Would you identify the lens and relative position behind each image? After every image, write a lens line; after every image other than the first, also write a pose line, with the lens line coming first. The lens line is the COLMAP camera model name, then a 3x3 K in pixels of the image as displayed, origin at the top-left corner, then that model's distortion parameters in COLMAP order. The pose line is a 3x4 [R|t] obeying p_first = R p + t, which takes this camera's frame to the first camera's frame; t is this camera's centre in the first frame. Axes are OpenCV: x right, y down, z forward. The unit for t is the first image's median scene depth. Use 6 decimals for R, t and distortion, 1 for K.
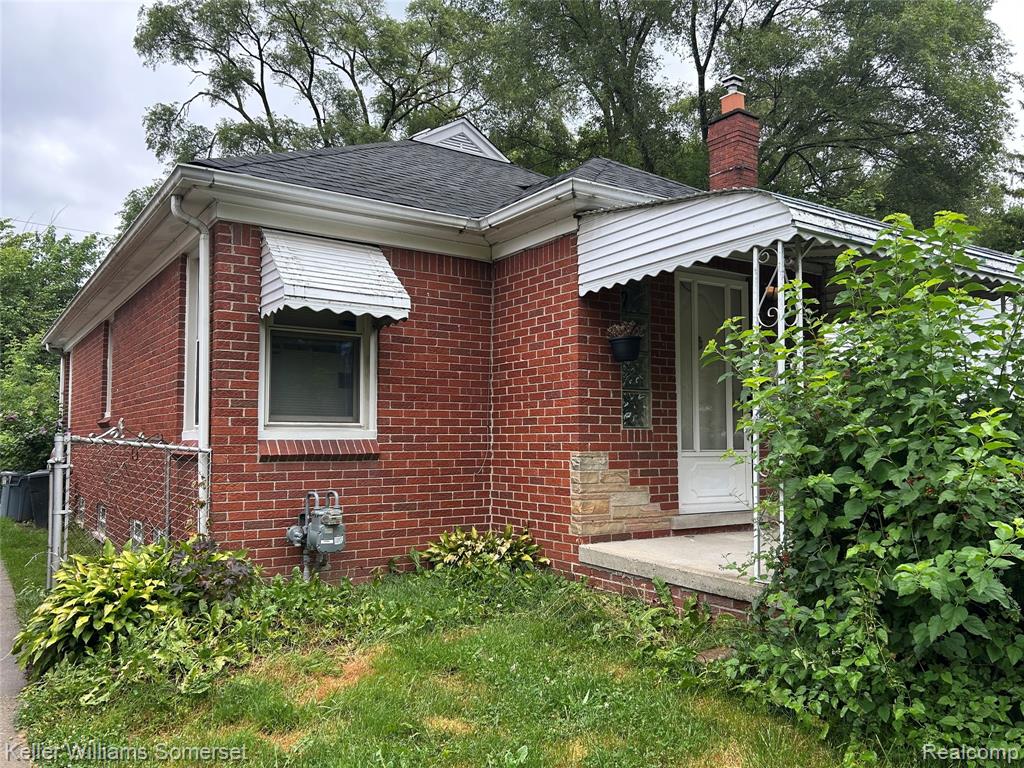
lens RADIAL K [[812.0, 0, 518.9], [0, 812.0, 392.3], [0, 0, 1]] dist [0.073181, -0.034626]
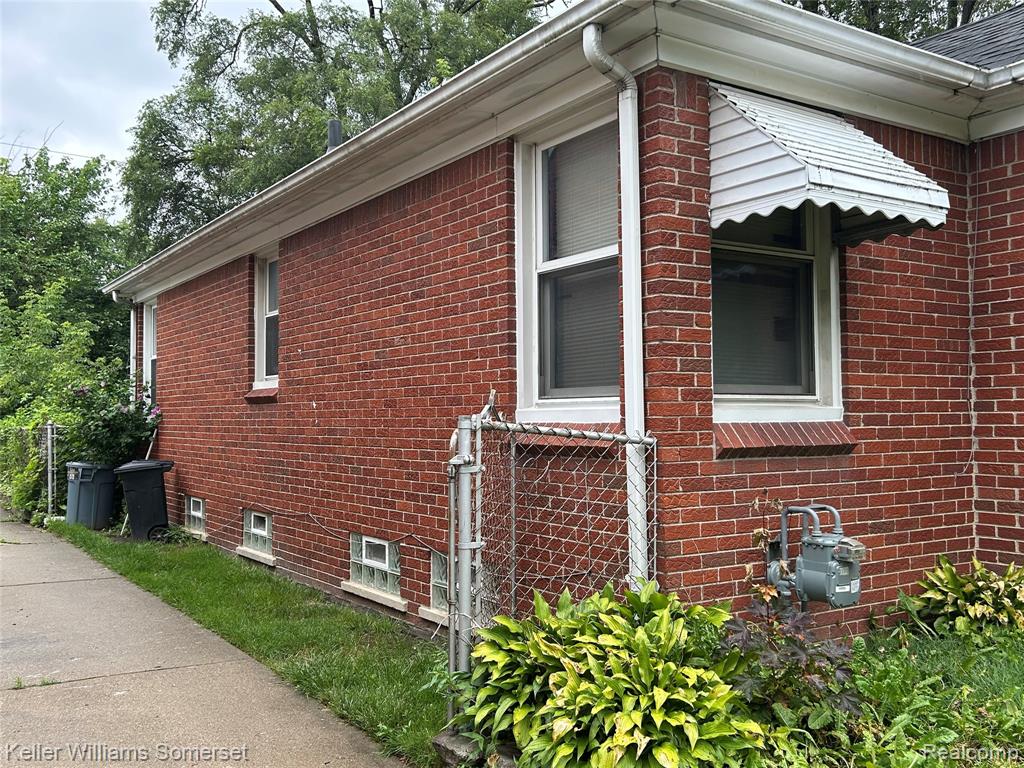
lens RADIAL K [[970.0, 0, 517.6], [0, 970.0, 377.6], [0, 0, 1]] dist [0.041383, 0.000000]
pose [[0.999972, -0.006431, -0.003899, -0.423410], [0.006512, 0.999757, 0.021056, 0.006164], [0.003763, -0.021081, 0.999771, 0.241390]]
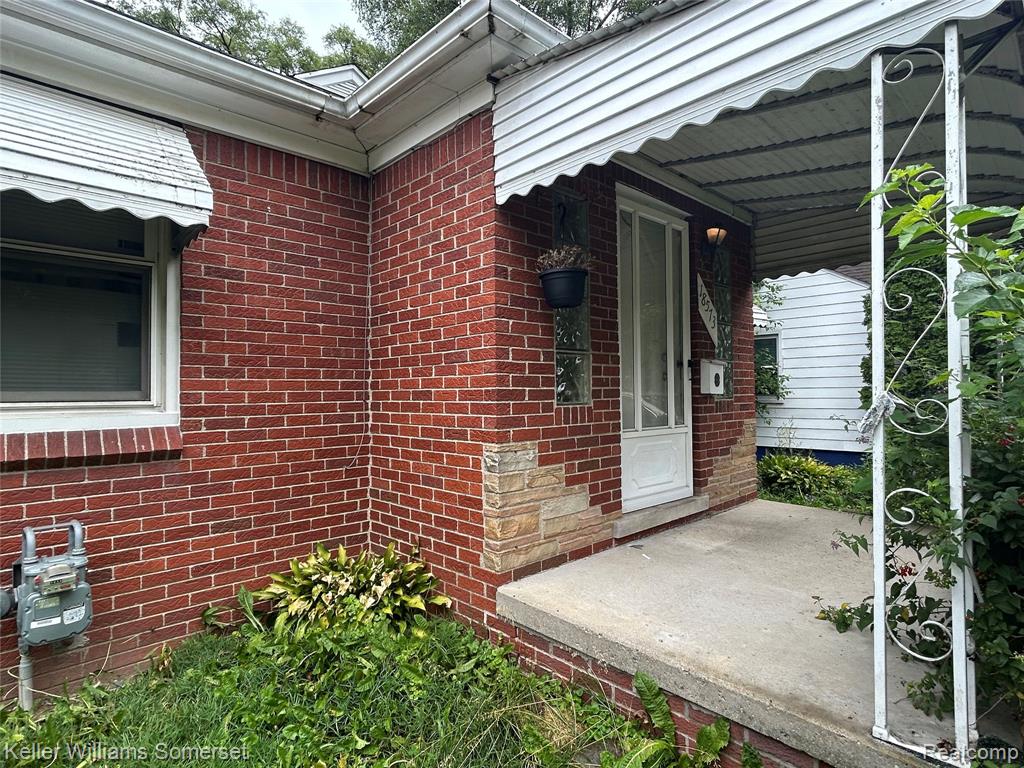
lens RADIAL K [[557.5, 0, 514.2], [0, 557.5, 378.2], [0, 0, 1]] dist [0.003457, -0.004748]
pose [[0.986830, -0.004093, 0.161711, 0.014894], [-0.001830, 0.999333, 0.036462, 0.003310], [-0.161752, -0.036278, 0.986164, 0.522224]]
